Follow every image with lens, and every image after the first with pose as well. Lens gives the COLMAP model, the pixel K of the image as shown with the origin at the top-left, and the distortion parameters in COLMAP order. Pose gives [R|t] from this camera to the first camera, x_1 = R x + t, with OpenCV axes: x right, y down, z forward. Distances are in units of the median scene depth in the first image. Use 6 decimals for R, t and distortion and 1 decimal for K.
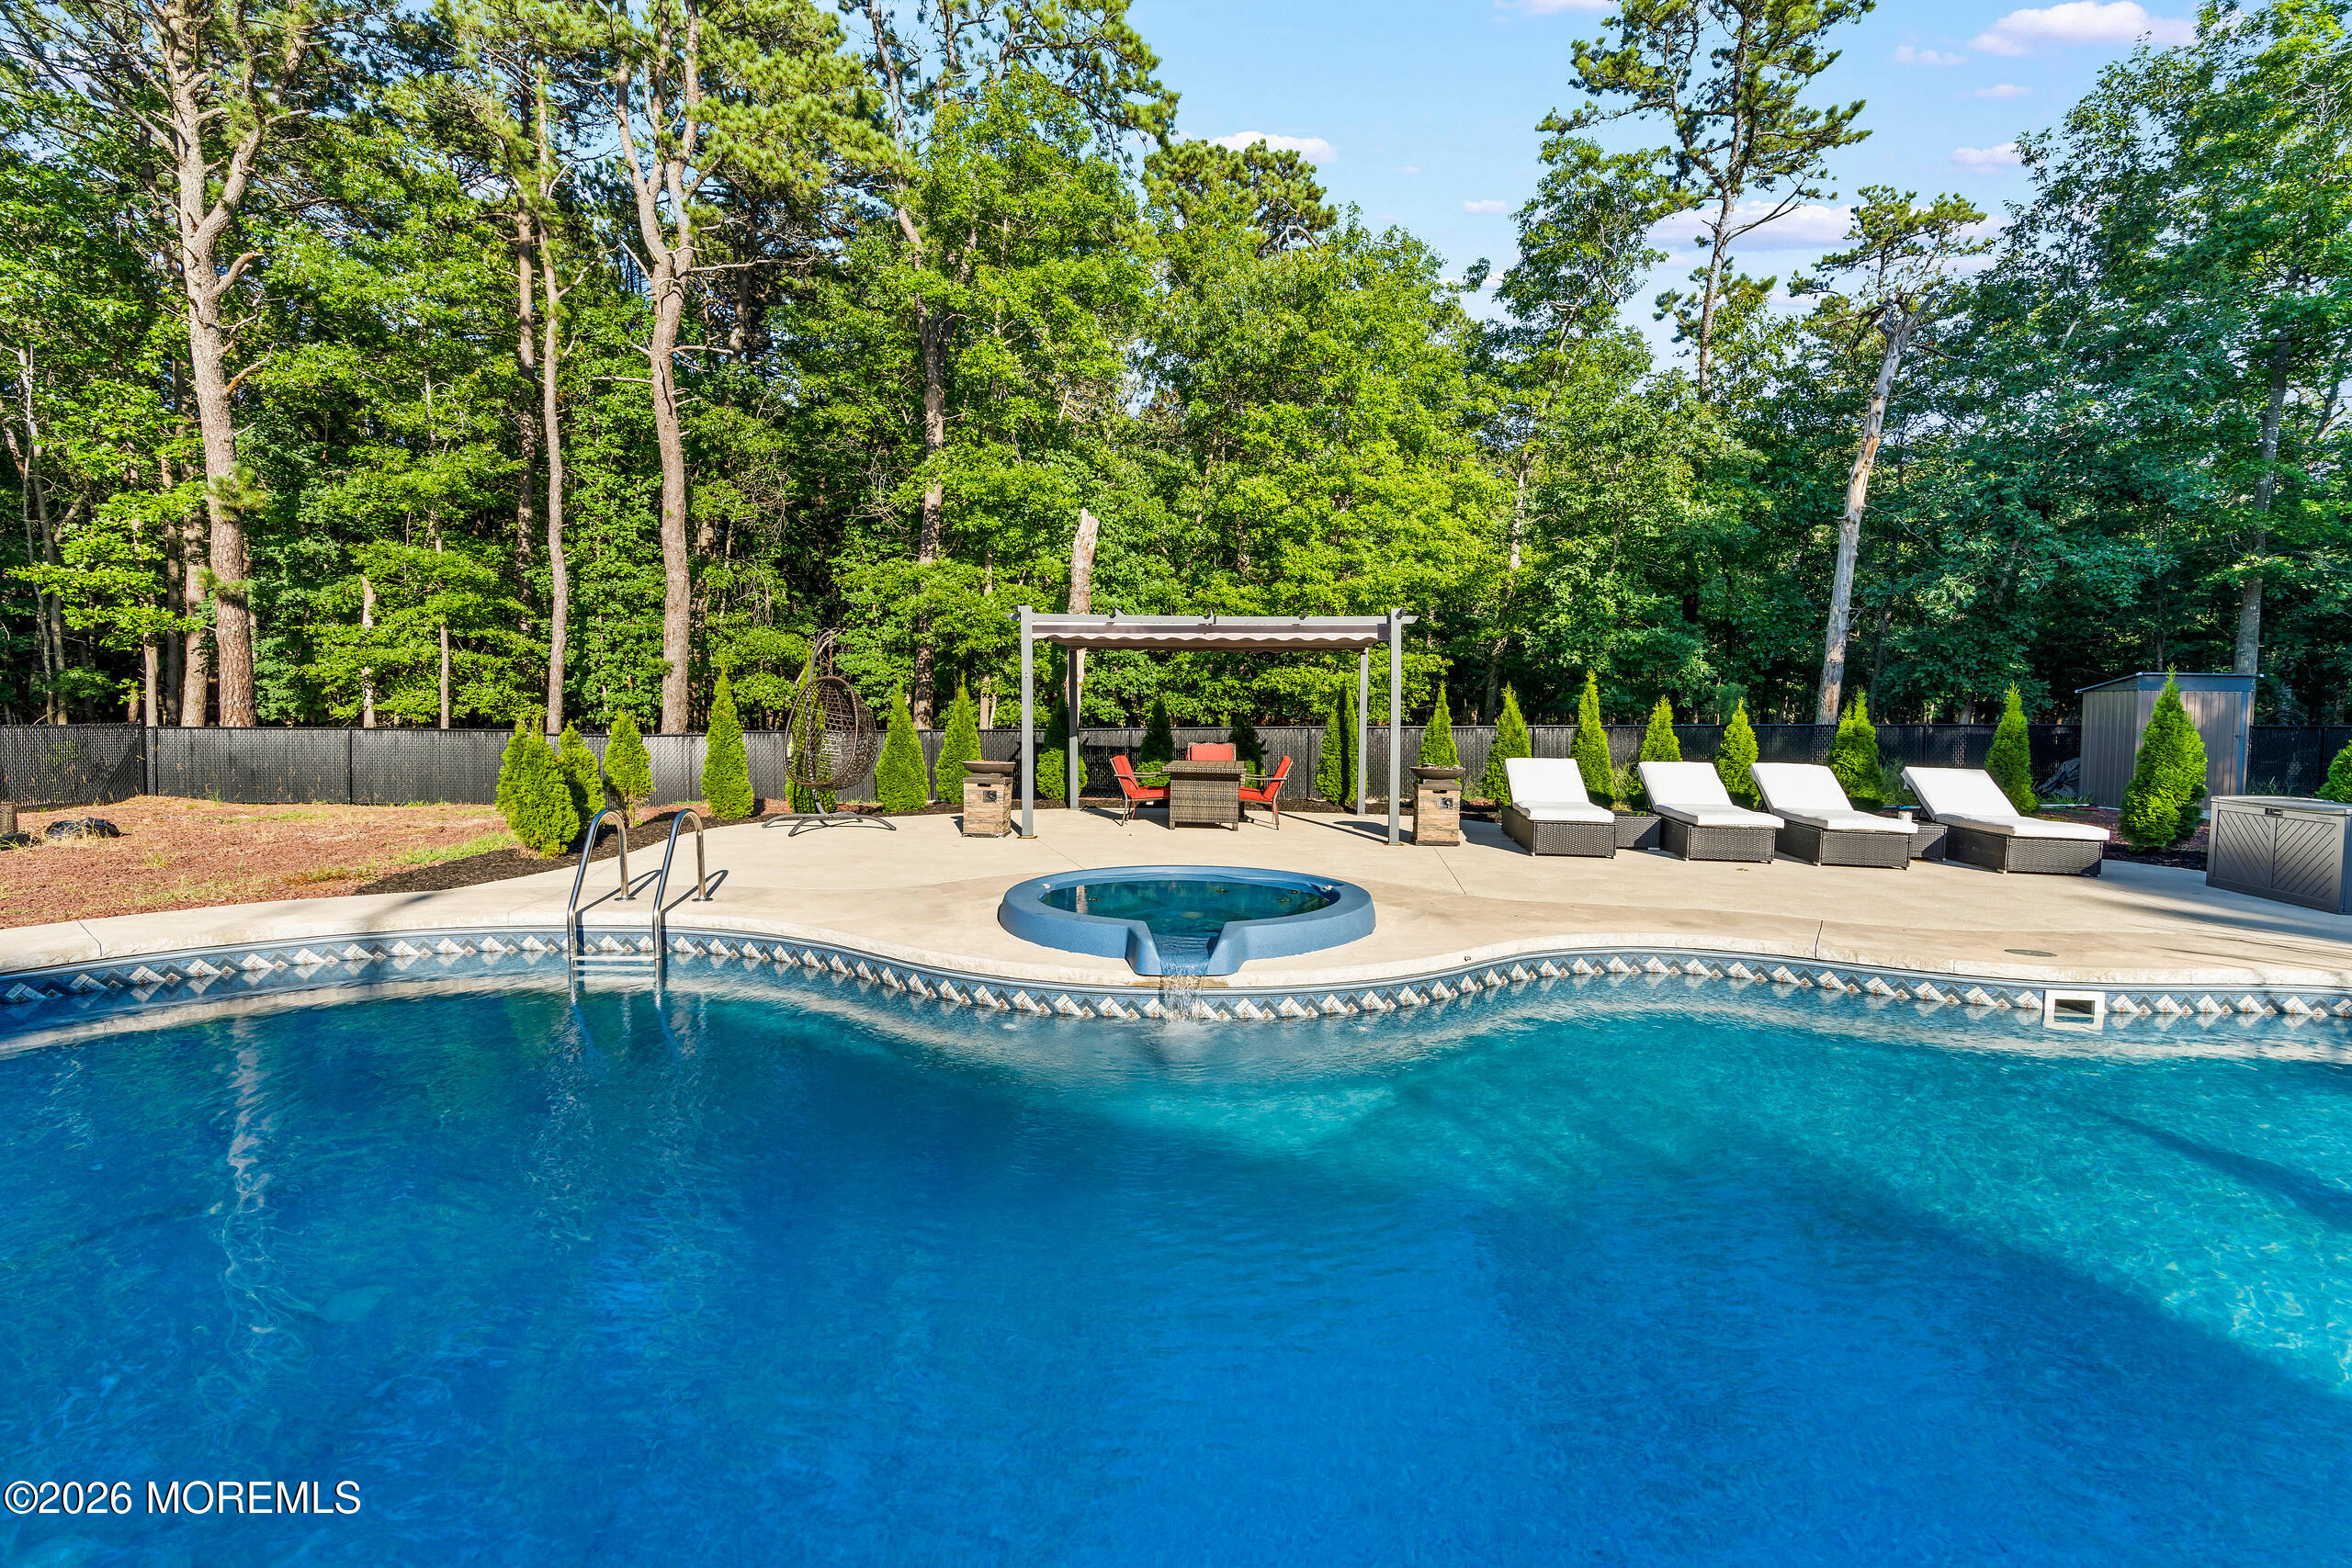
lens RADIAL K [[1094.8, 0, 1176.0], [0, 1094.8, 784.0], [0, 0, 1]] dist [0.002560, 0.000073]
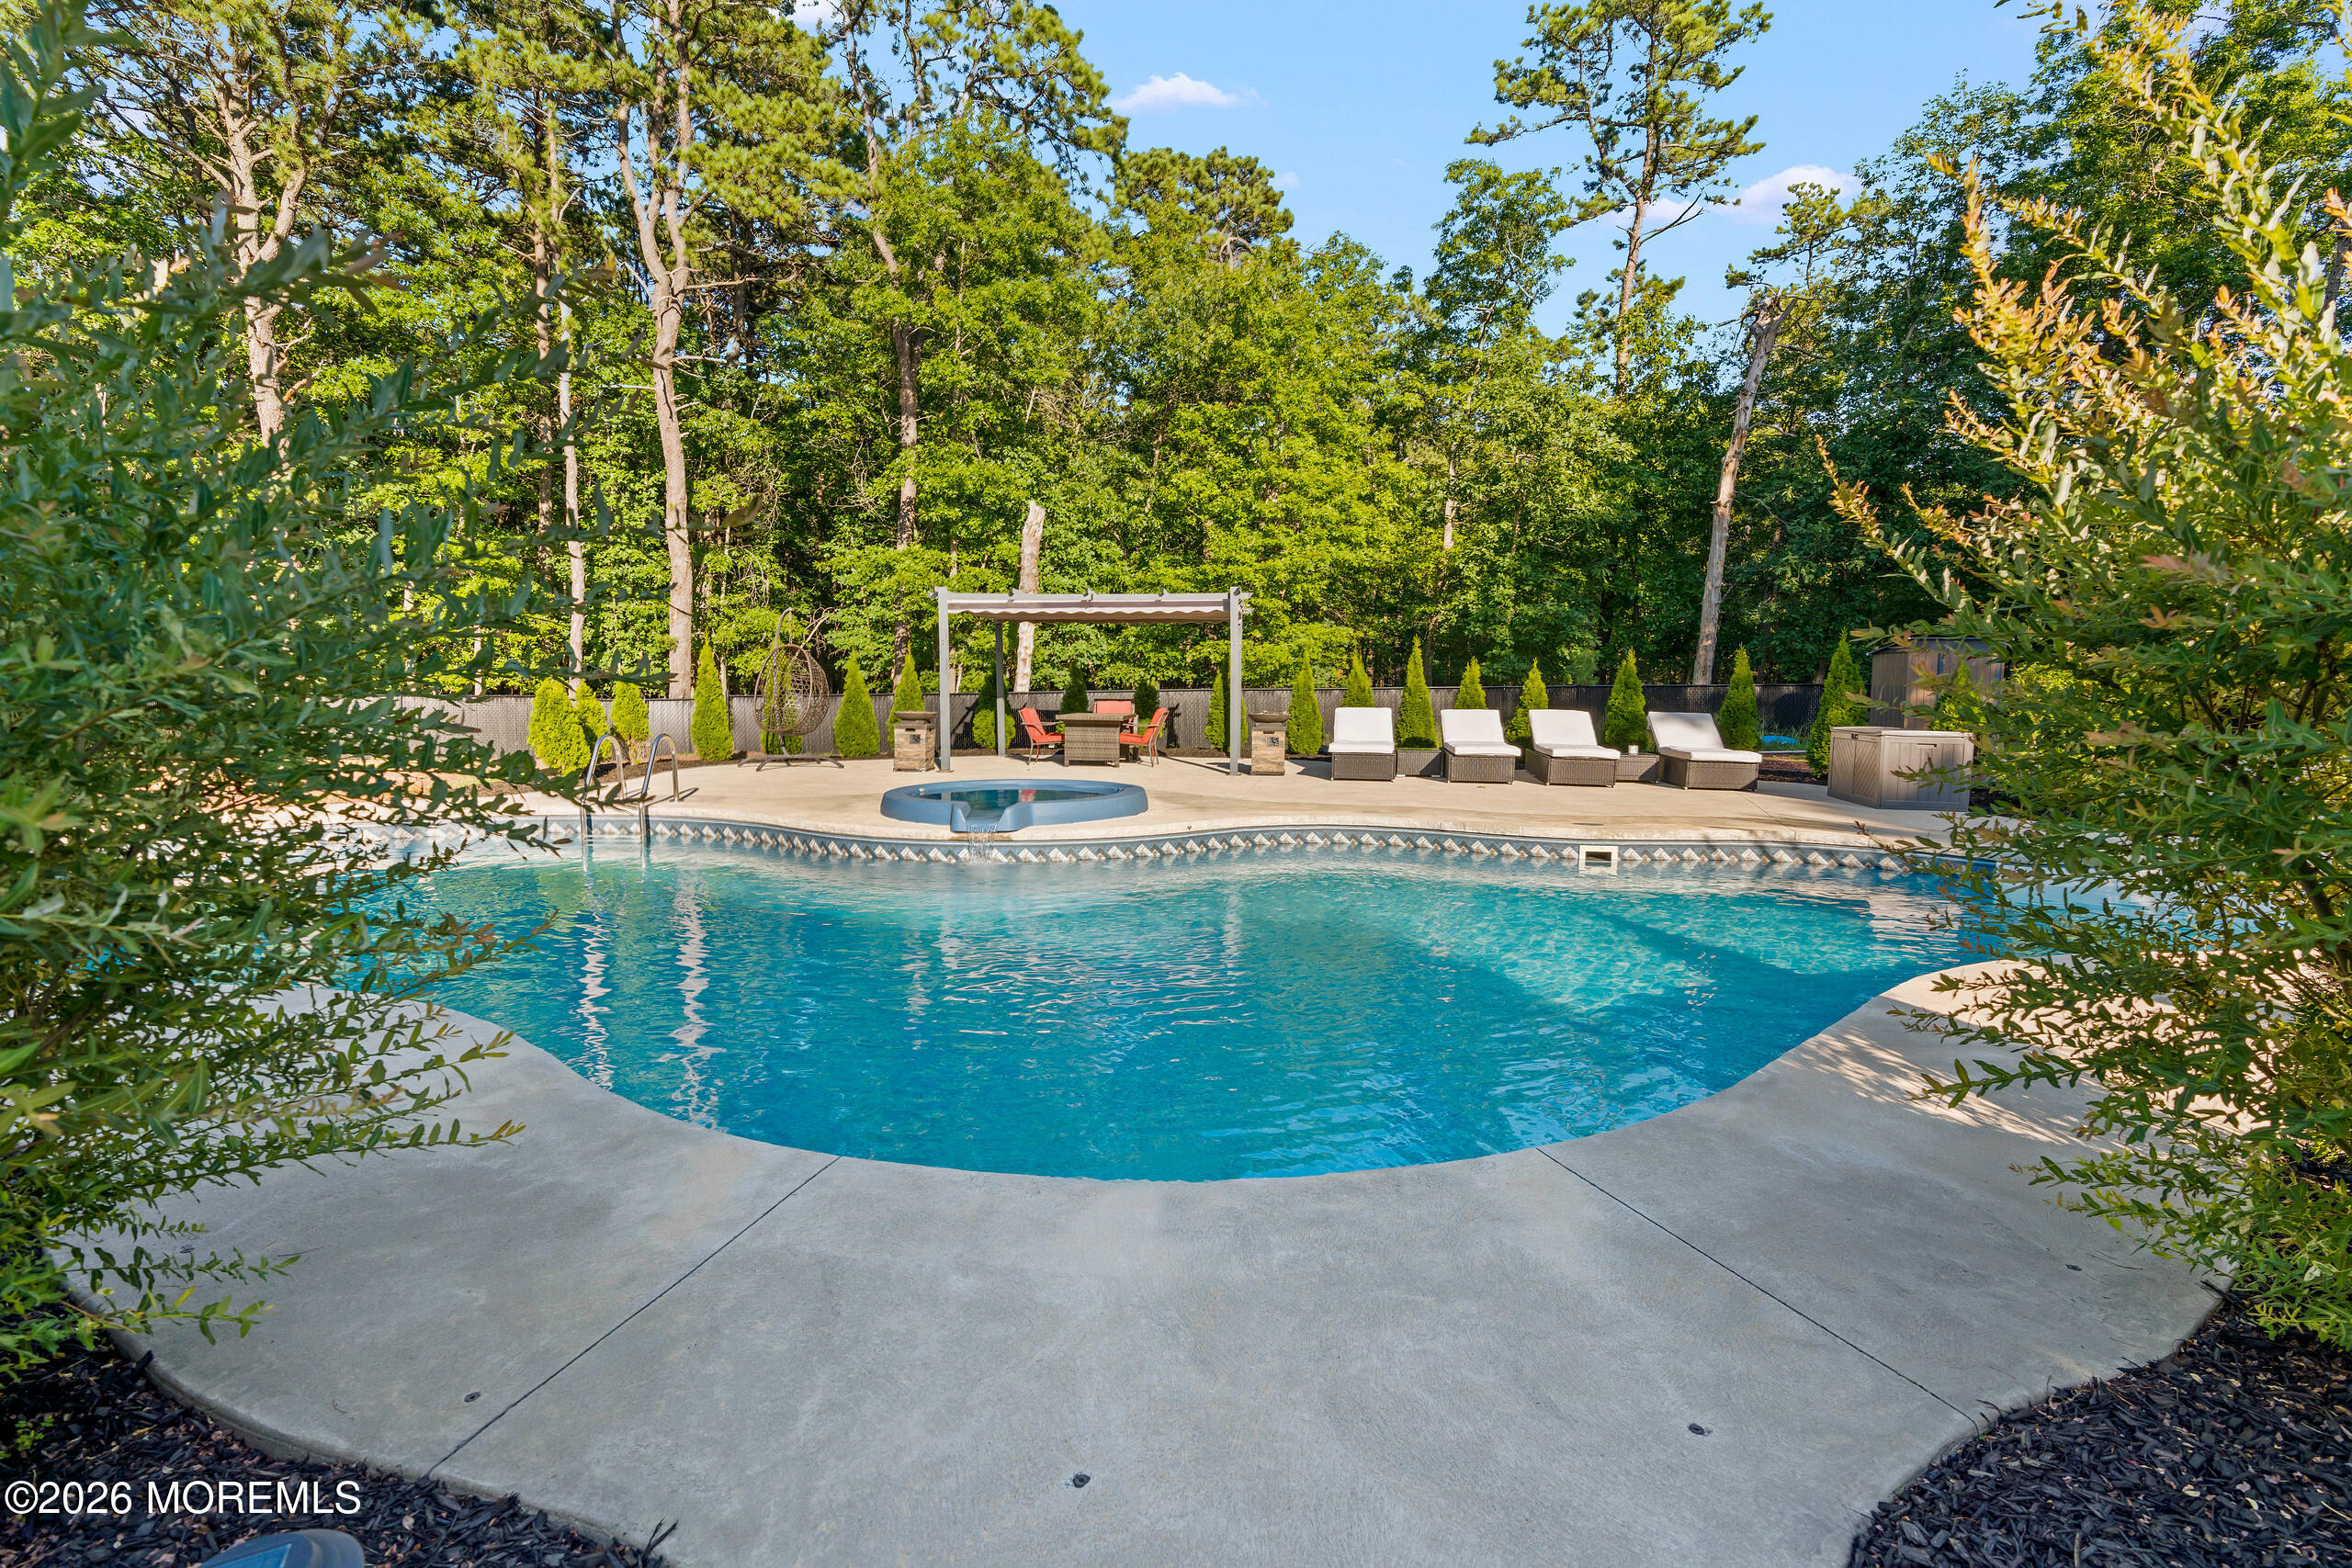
lens RADIAL K [[1065.1, 0, 1170.9], [0, 1065.1, 785.9], [0, 0, 1]] dist [0.003123, 0.000460]
pose [[0.999943, -0.005344, -0.009194, 0.058603], [0.005575, 0.999666, 0.025232, 0.015678], [0.009056, -0.025282, 0.999639, -0.097994]]
